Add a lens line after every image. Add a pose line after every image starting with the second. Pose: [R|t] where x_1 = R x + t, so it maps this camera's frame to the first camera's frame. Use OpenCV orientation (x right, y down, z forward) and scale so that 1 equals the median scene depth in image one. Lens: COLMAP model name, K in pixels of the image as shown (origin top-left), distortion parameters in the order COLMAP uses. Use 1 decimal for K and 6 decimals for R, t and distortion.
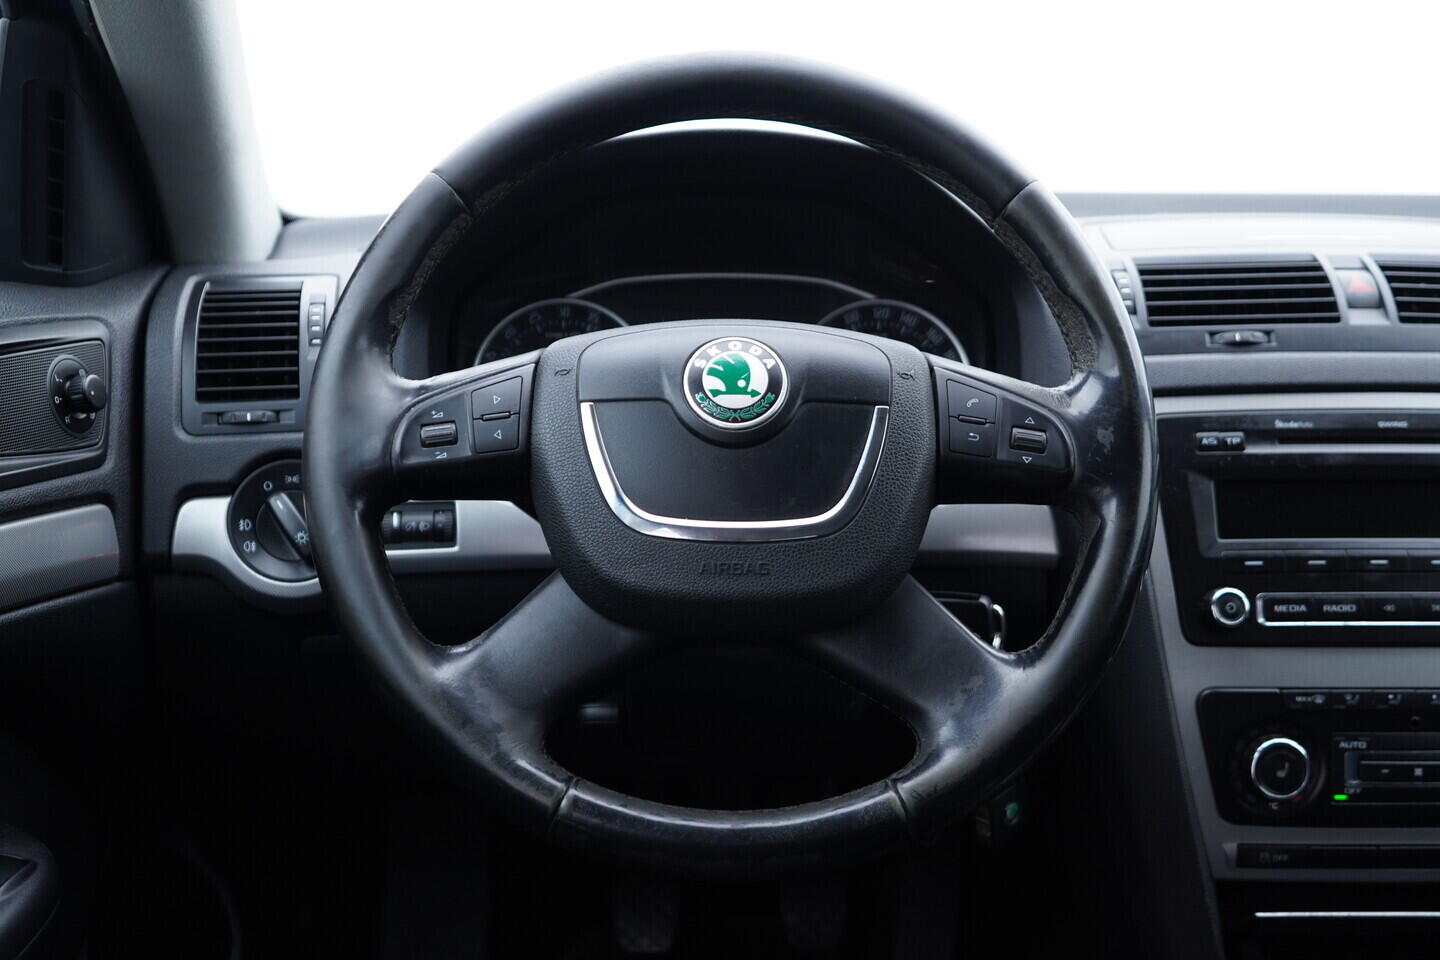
lens RADIAL K [[1471.9, 0, 717.5], [0, 1471.9, 479.0], [0, 0, 1]] dist [-0.003975, 0.003405]
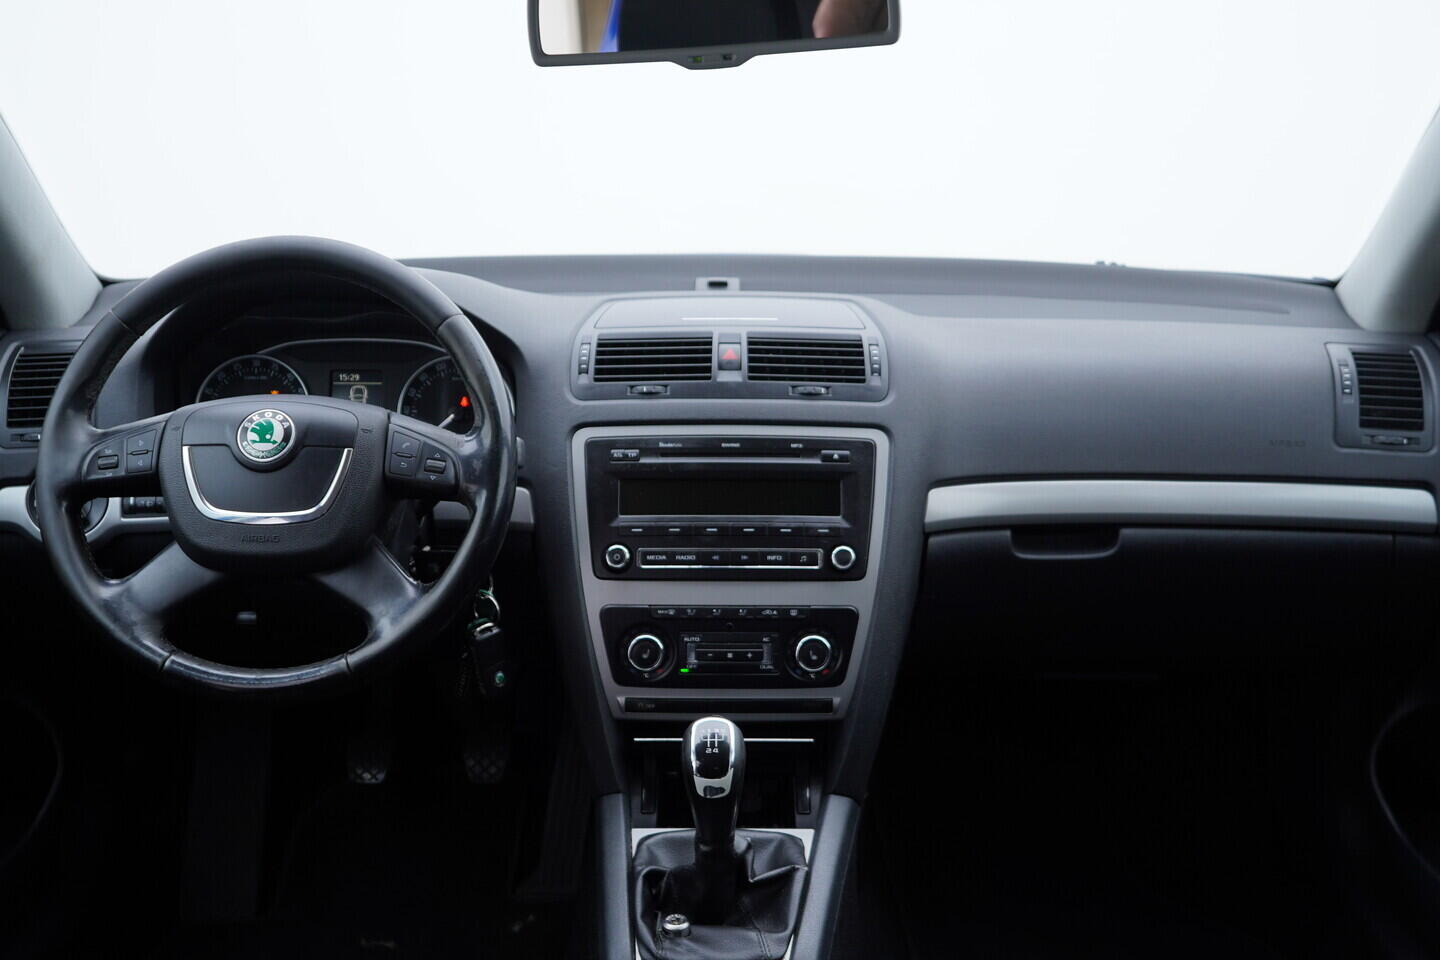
lens RADIAL K [[1485.9, 0, 716.7], [0, 1485.9, 494.4], [0, 0, 1]] dist [-0.001777, 0.020907]
pose [[0.999726, 0.003795, -0.023117, 0.497958], [-0.002283, 0.997878, 0.065077, -0.092735], [0.023315, -0.065006, 0.997612, -0.668999]]
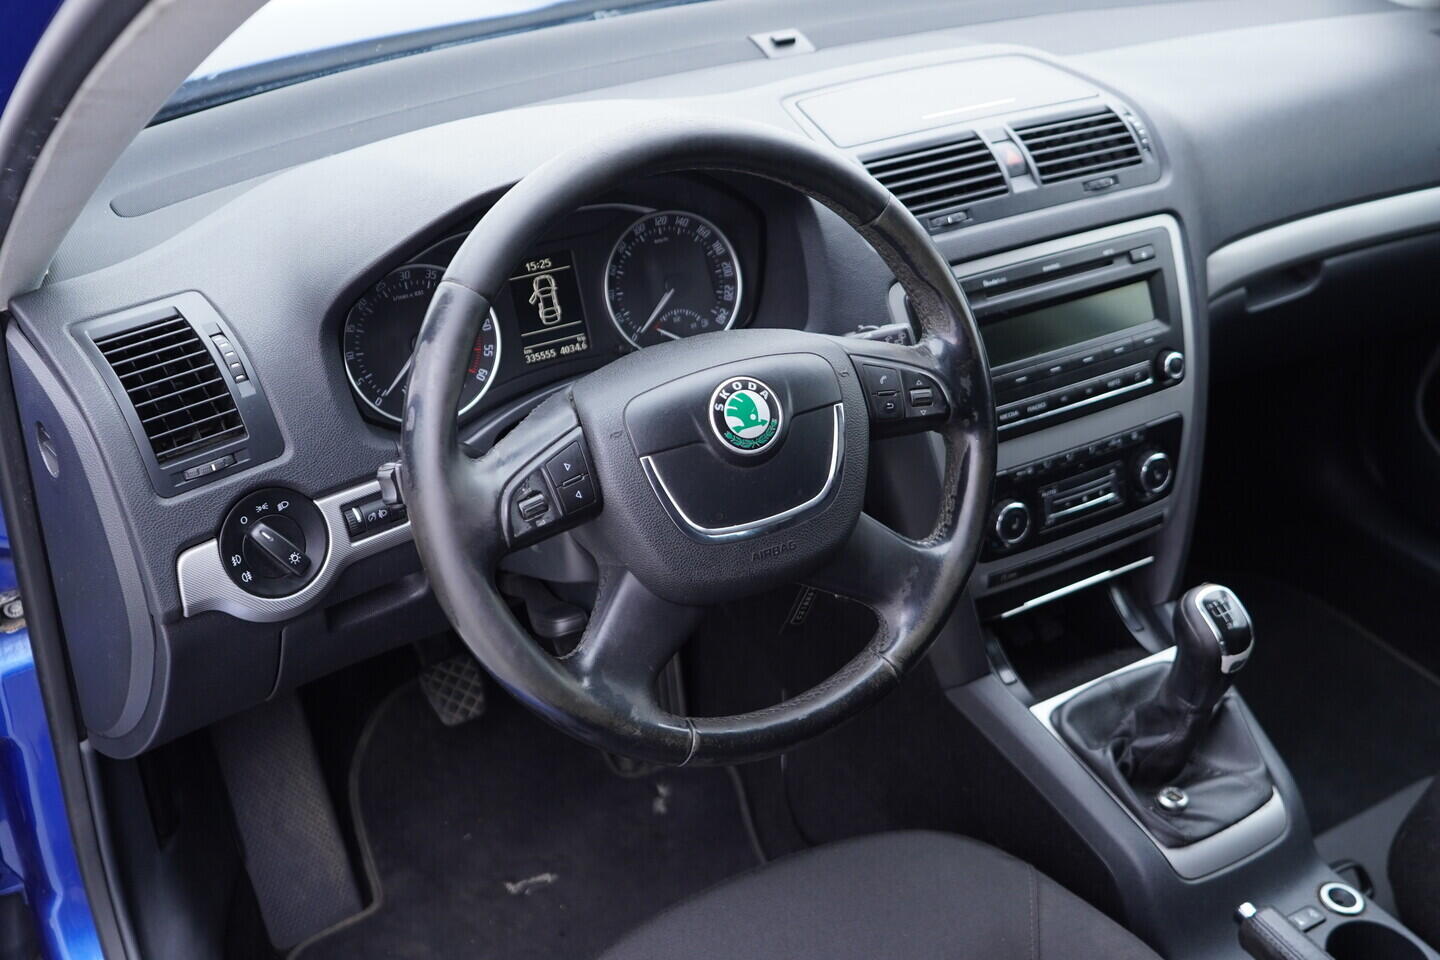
lens RADIAL K [[1485.9, 0, 716.7], [0, 1485.9, 494.4], [0, 0, 1]] dist [-0.001777, 0.020907]
pose [[0.878258, -0.266206, 0.397238, -0.459217], [0.121040, 0.927420, 0.353894, -0.389612], [-0.462615, -0.262728, 0.846736, -0.115911]]
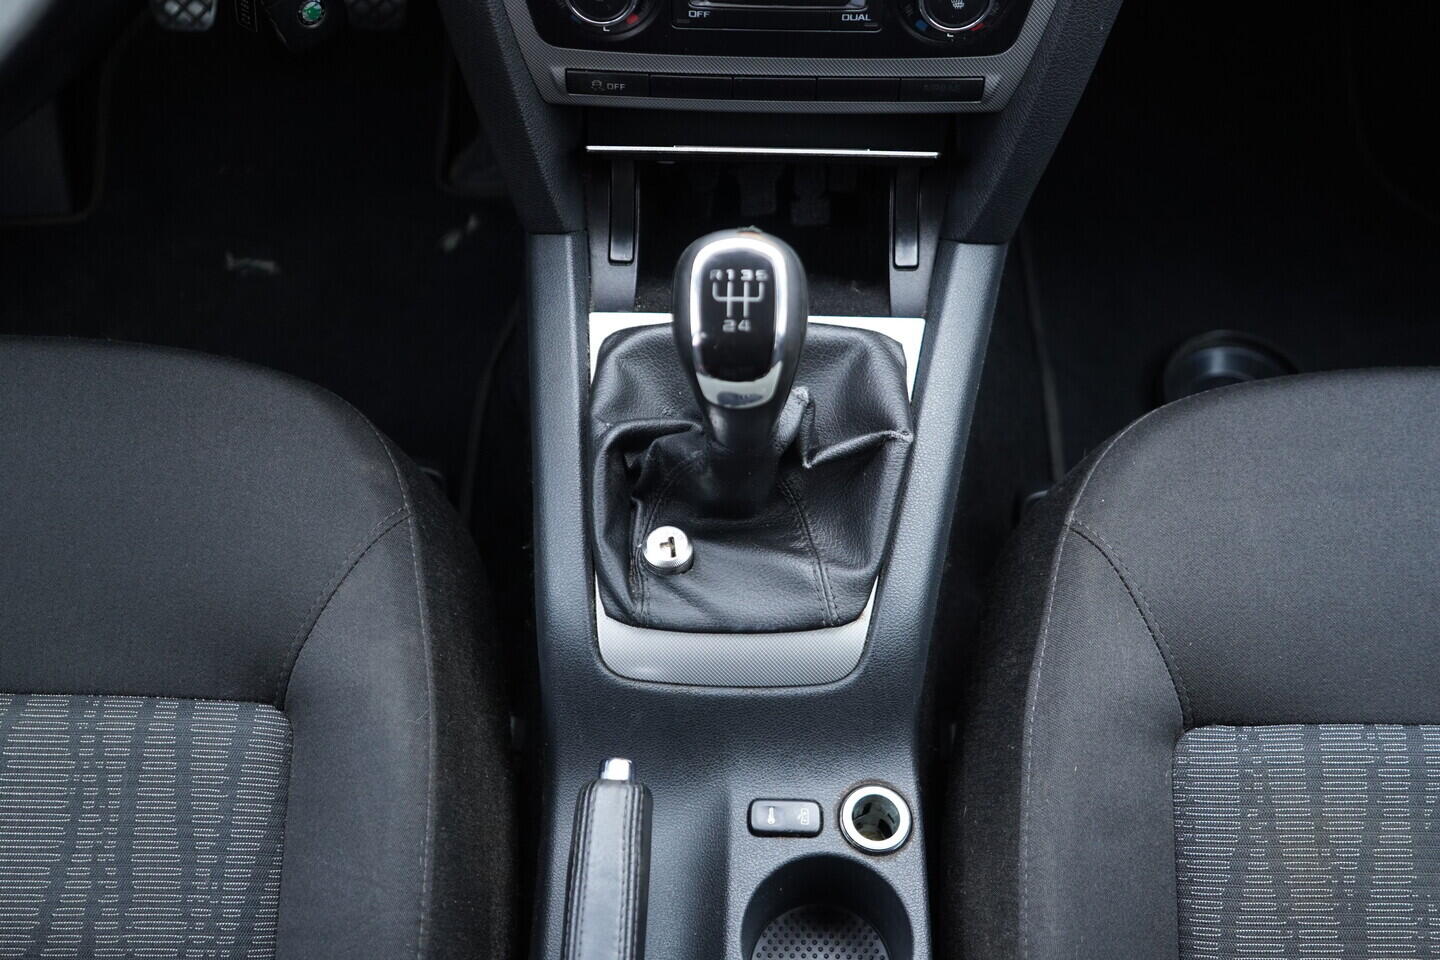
lens RADIAL K [[1485.9, 0, 716.7], [0, 1485.9, 494.4], [0, 0, 1]] dist [-0.001777, 0.020907]
pose [[0.998934, 0.035729, -0.029236, 0.473892], [-0.006170, 0.730924, 0.682431, -0.148908], [0.045752, -0.681523, 0.730365, 0.230595]]
